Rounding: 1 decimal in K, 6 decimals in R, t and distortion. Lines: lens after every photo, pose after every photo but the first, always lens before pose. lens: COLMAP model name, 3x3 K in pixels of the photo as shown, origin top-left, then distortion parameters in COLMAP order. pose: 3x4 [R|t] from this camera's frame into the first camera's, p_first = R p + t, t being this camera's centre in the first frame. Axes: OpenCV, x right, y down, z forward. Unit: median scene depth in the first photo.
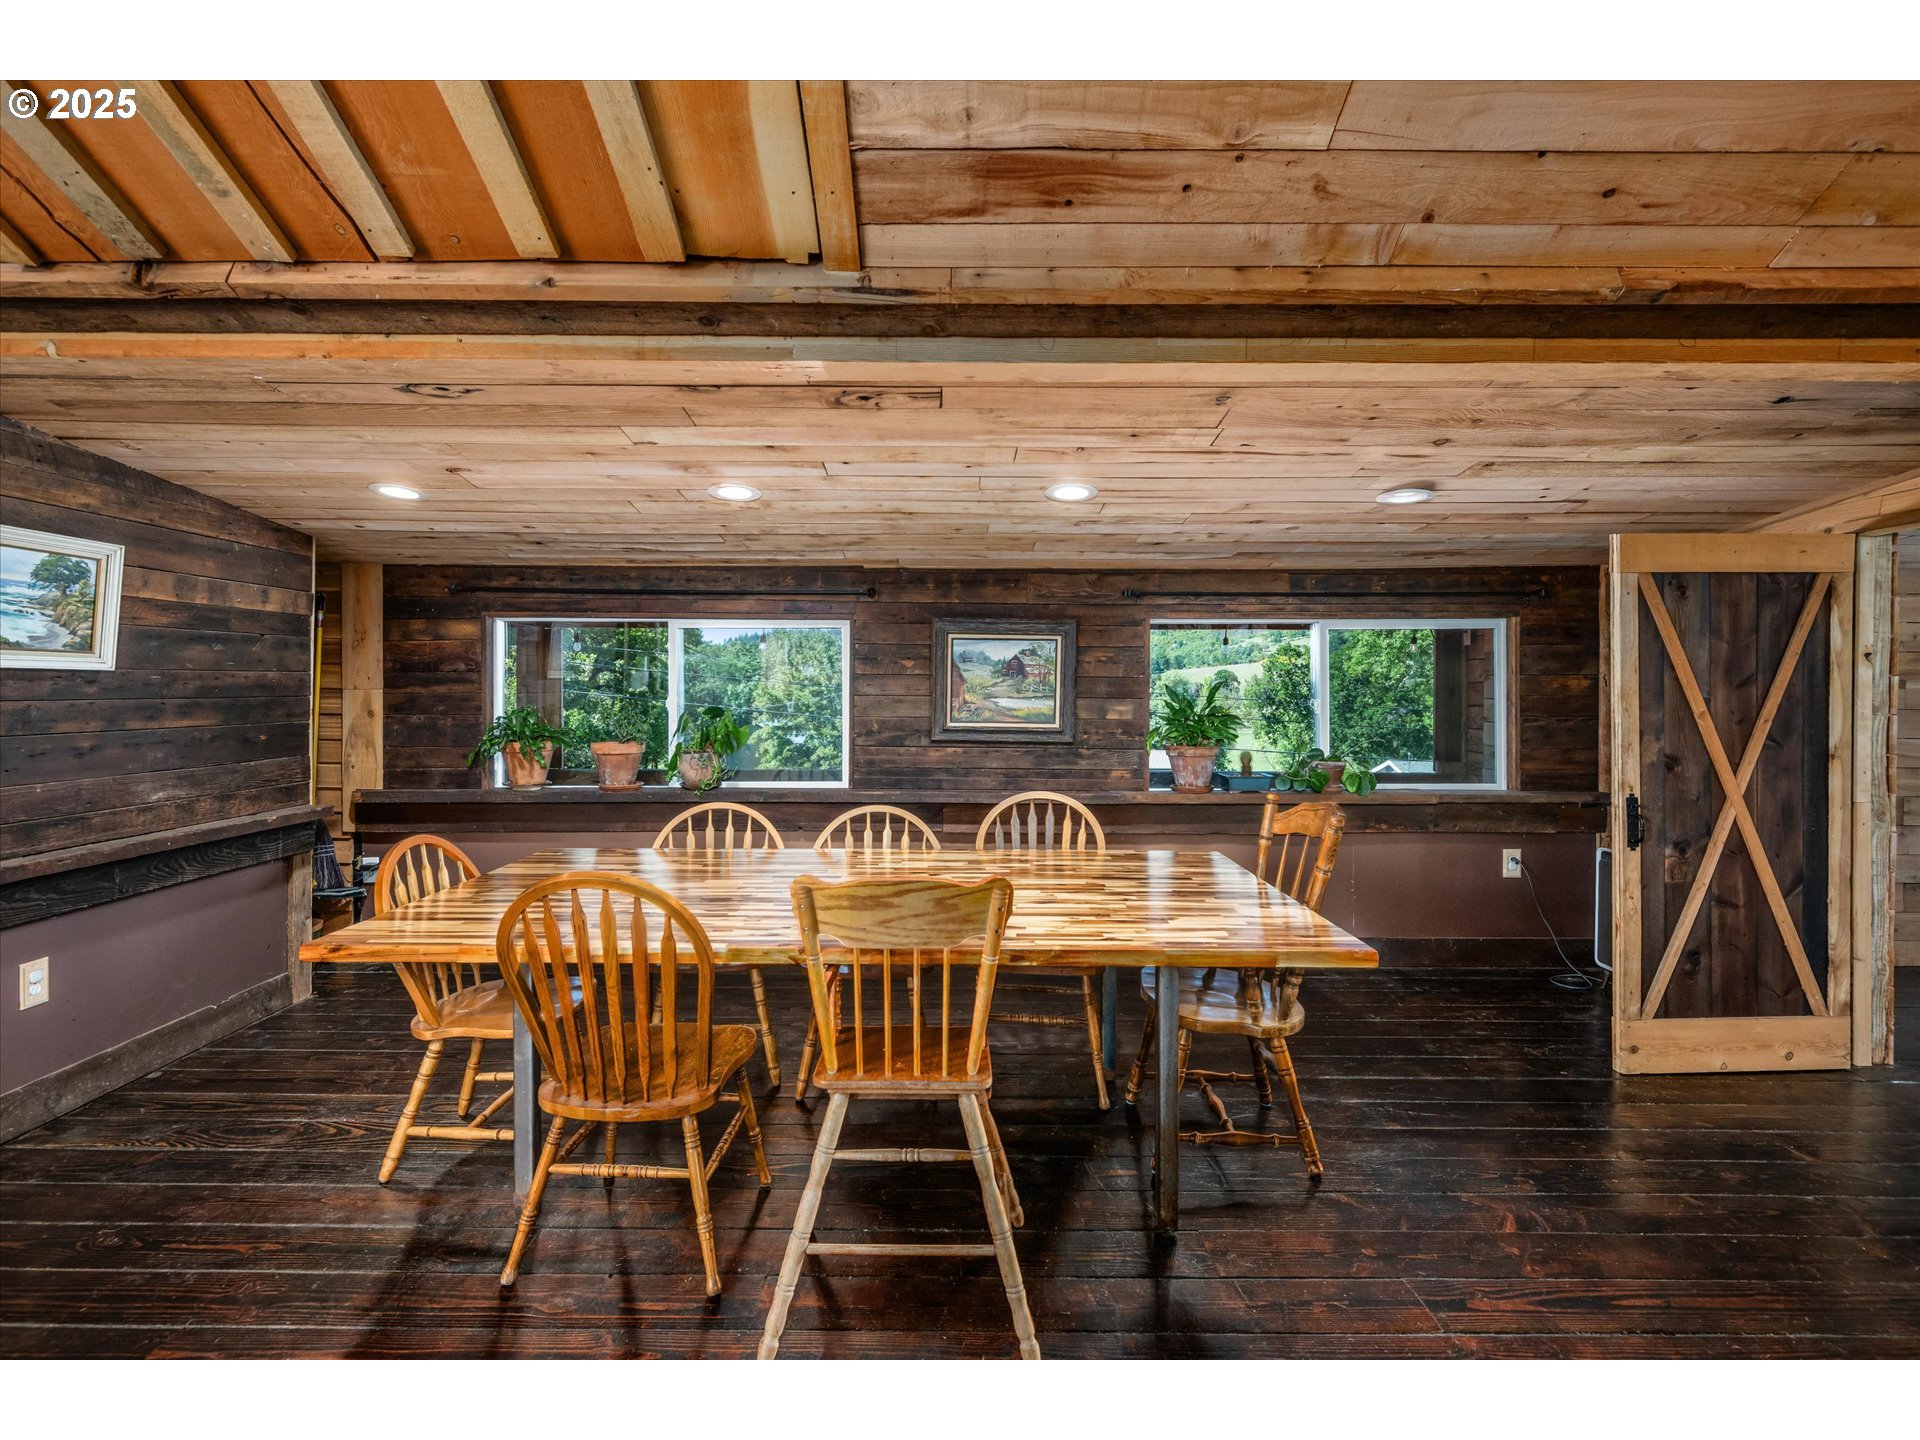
lens RADIAL K [[888.0, 0, 957.2], [0, 888.0, 692.9], [0, 0, 1]] dist [0.000147, -0.000215]
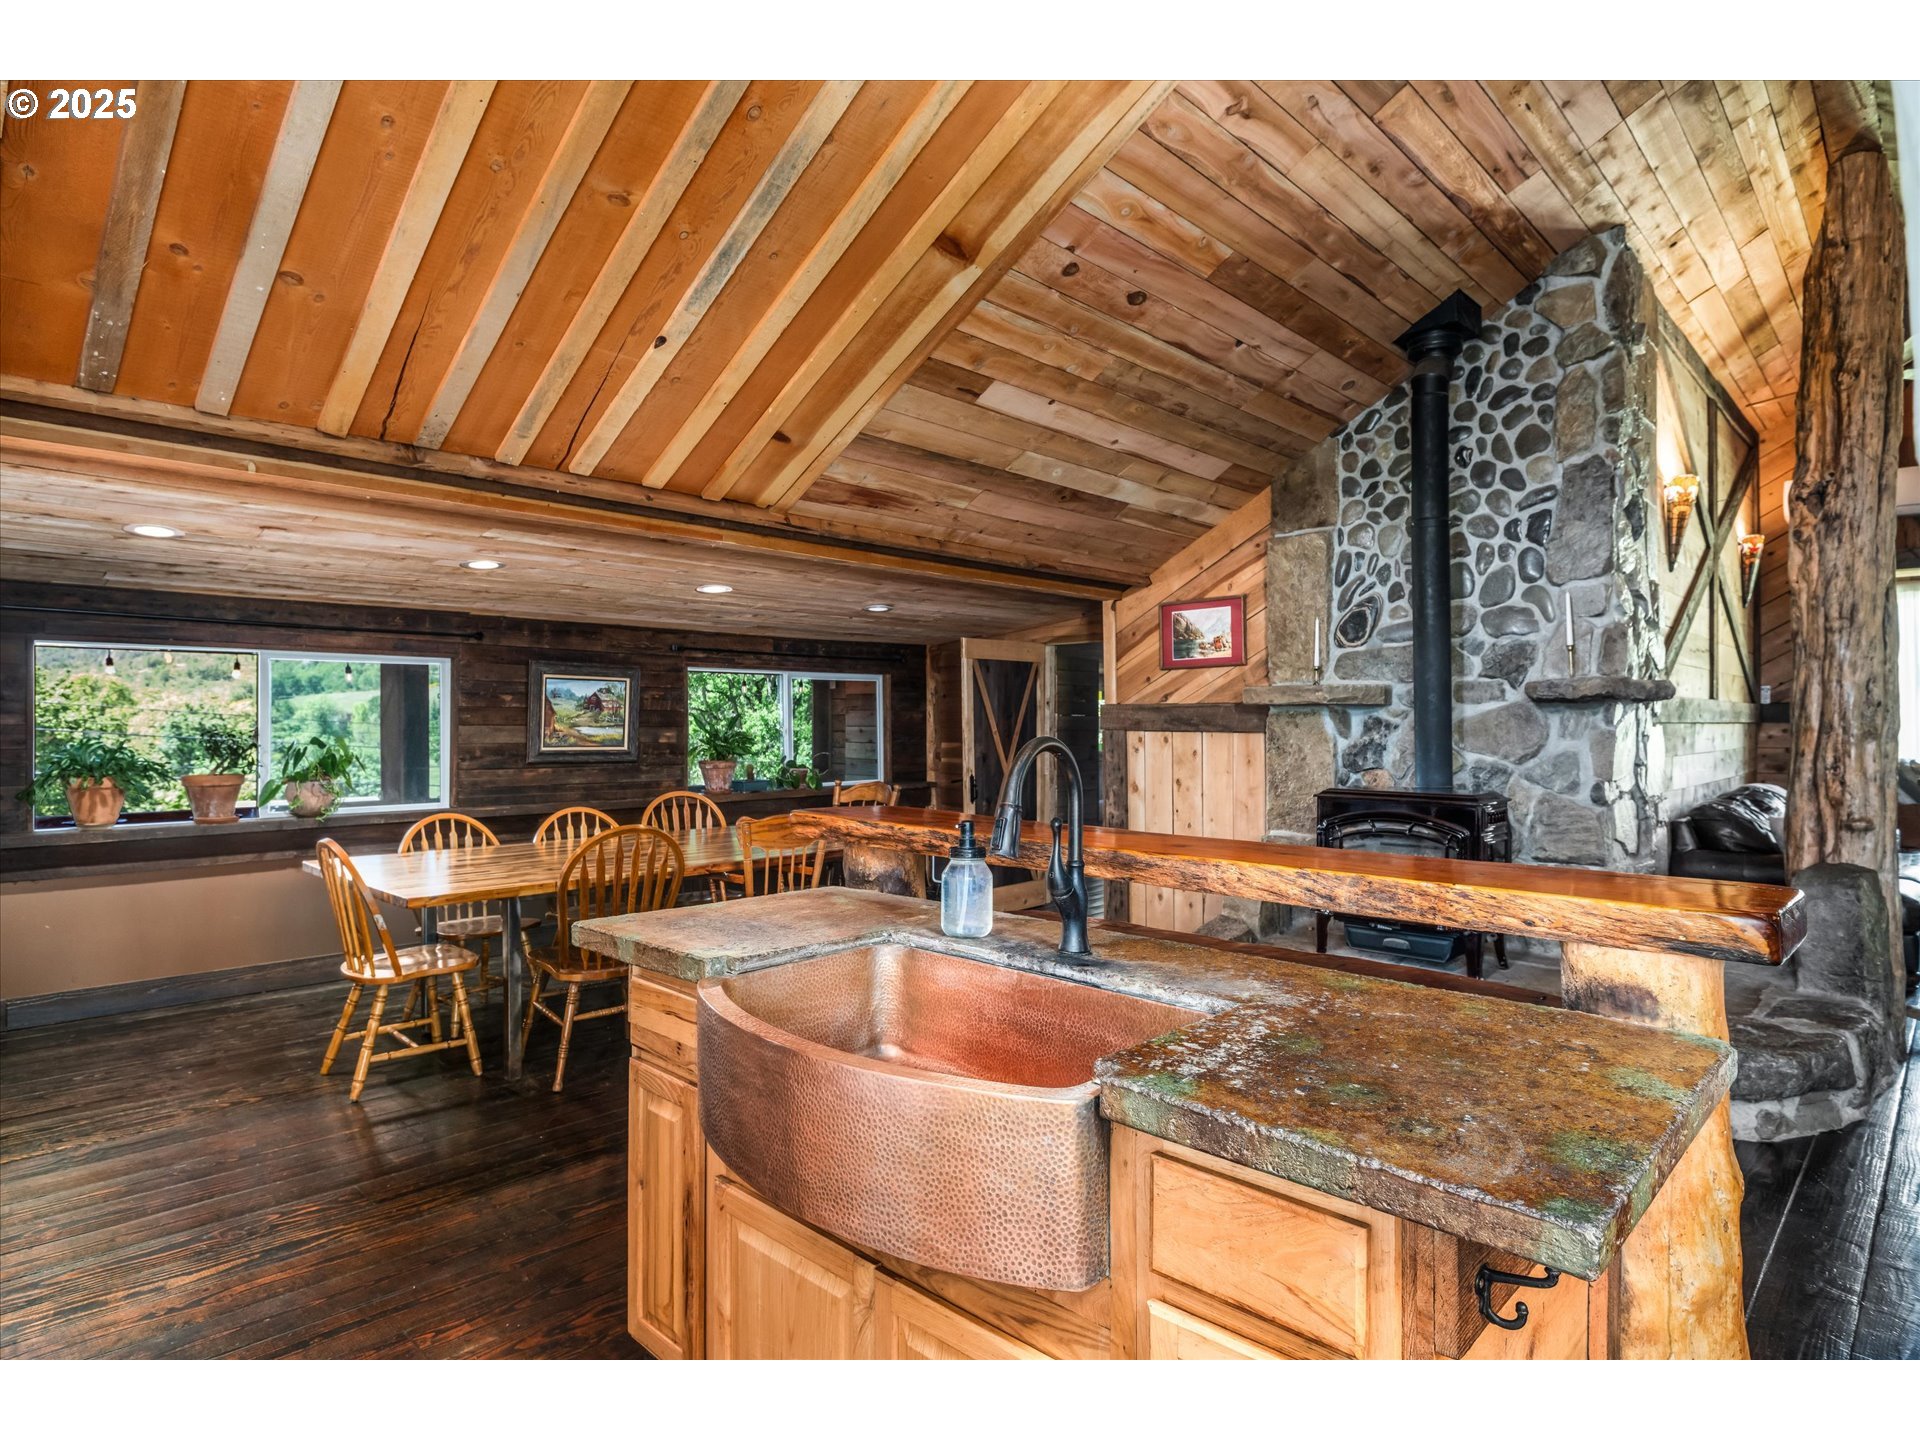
lens RADIAL K [[1057.1, 0, 957.6], [0, 1057.1, 727.0], [0, 0, 1]] dist [0.001986, 0.000134]
pose [[0.690730, -0.005987, 0.723088, -0.661007], [0.004170, 0.999982, 0.004296, 0.001776], [-0.723101, 0.000047, 0.690742, -0.401259]]
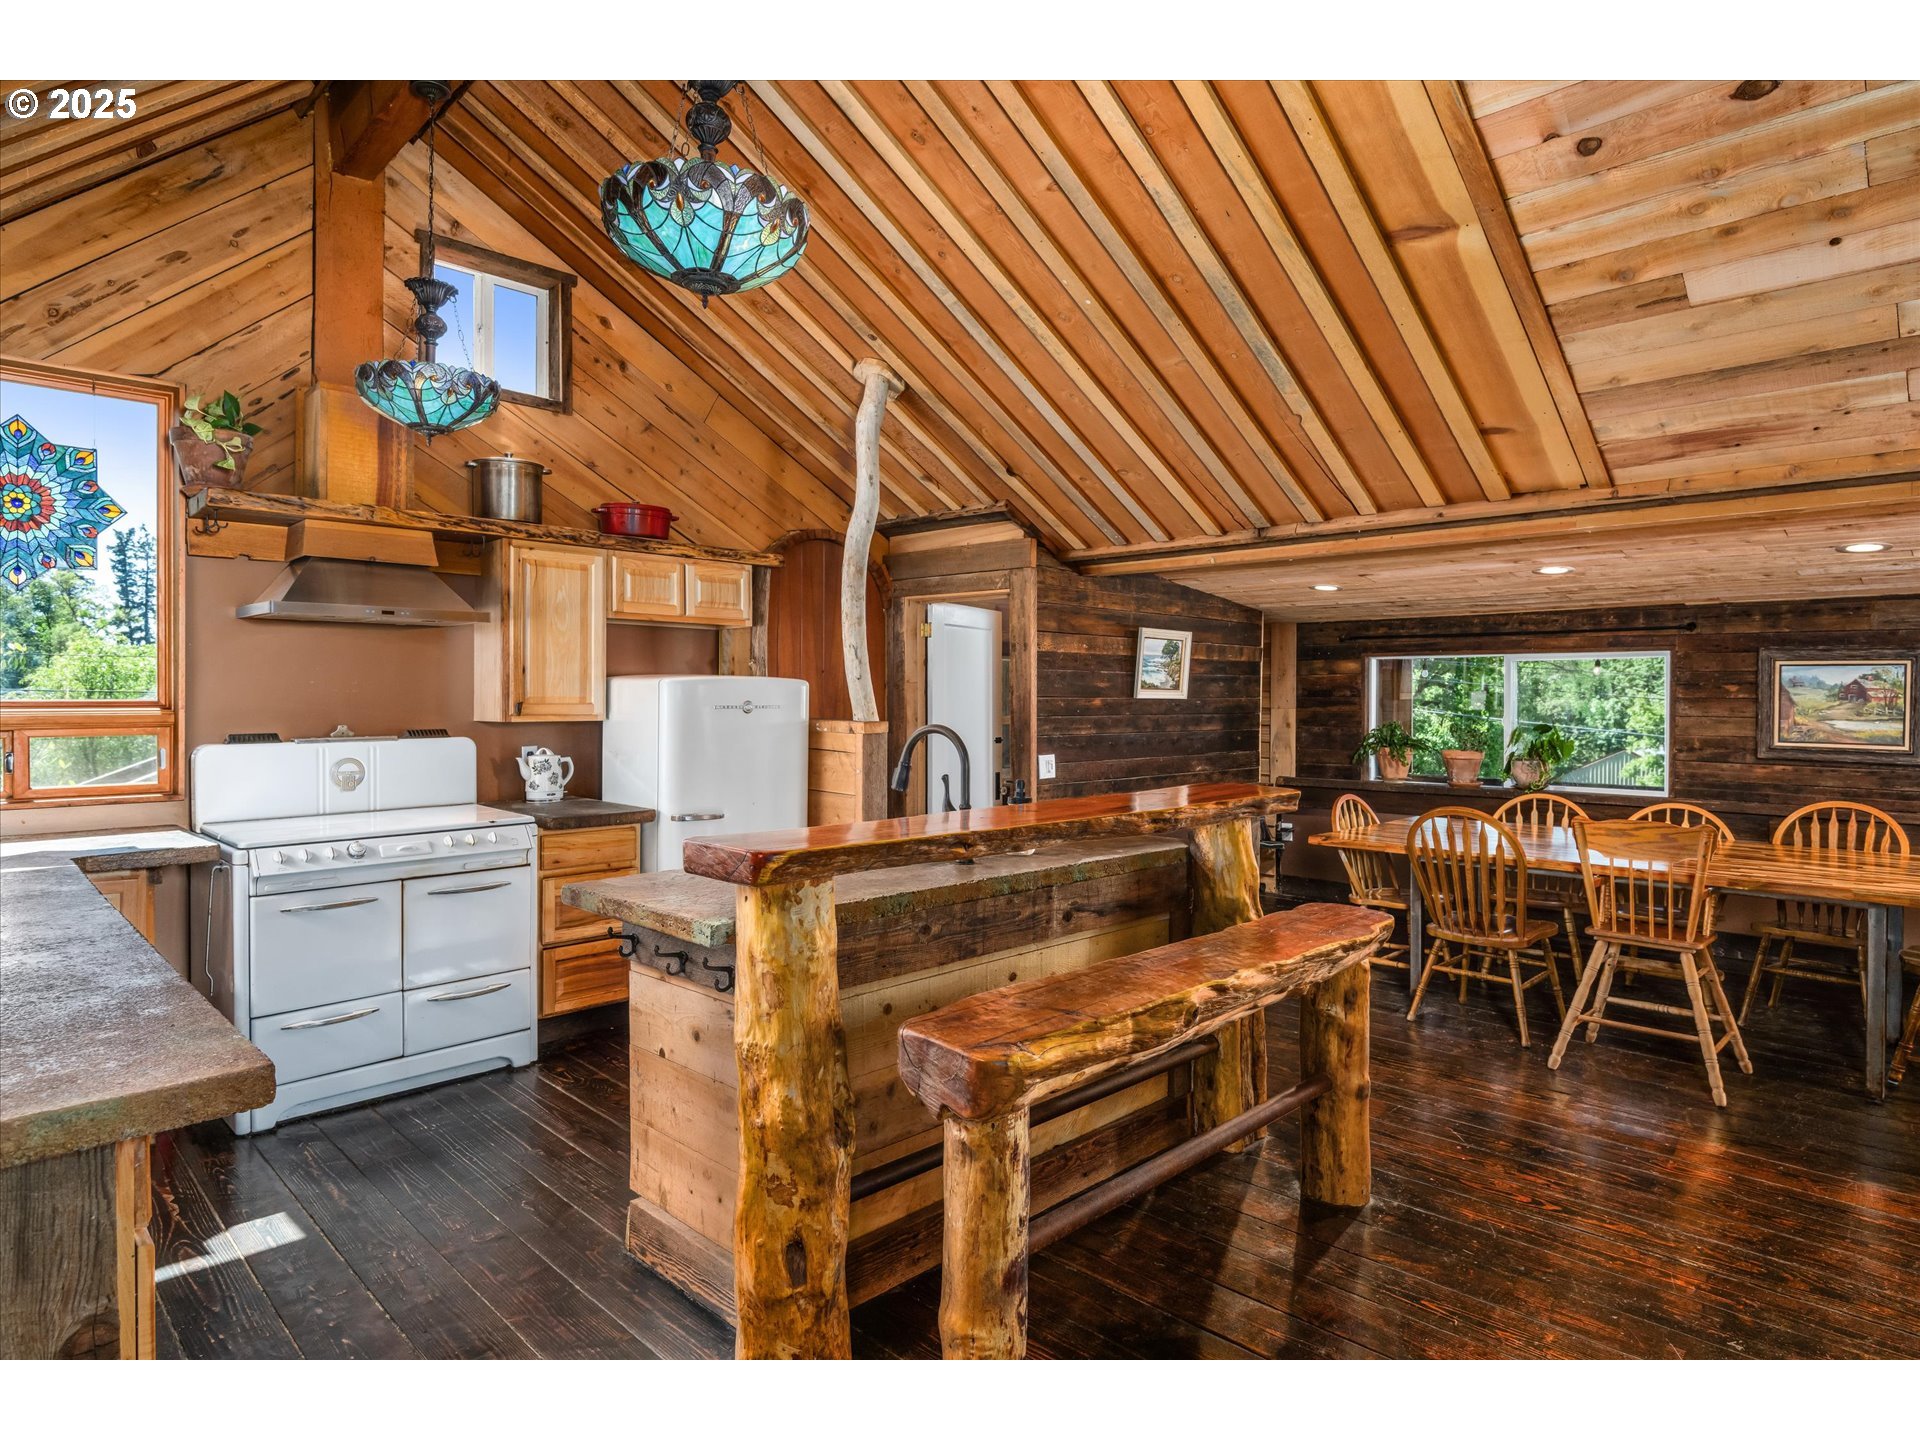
lens RADIAL K [[1083.5, 0, 946.5], [0, 1083.5, 709.7], [0, 0, 1]] dist [-0.006037, -0.001346]
pose [[0.700507, 0.006733, -0.713613, 0.223568], [-0.005876, 0.999976, 0.003666, -0.005480], [0.713621, 0.001625, 0.700530, -0.662221]]
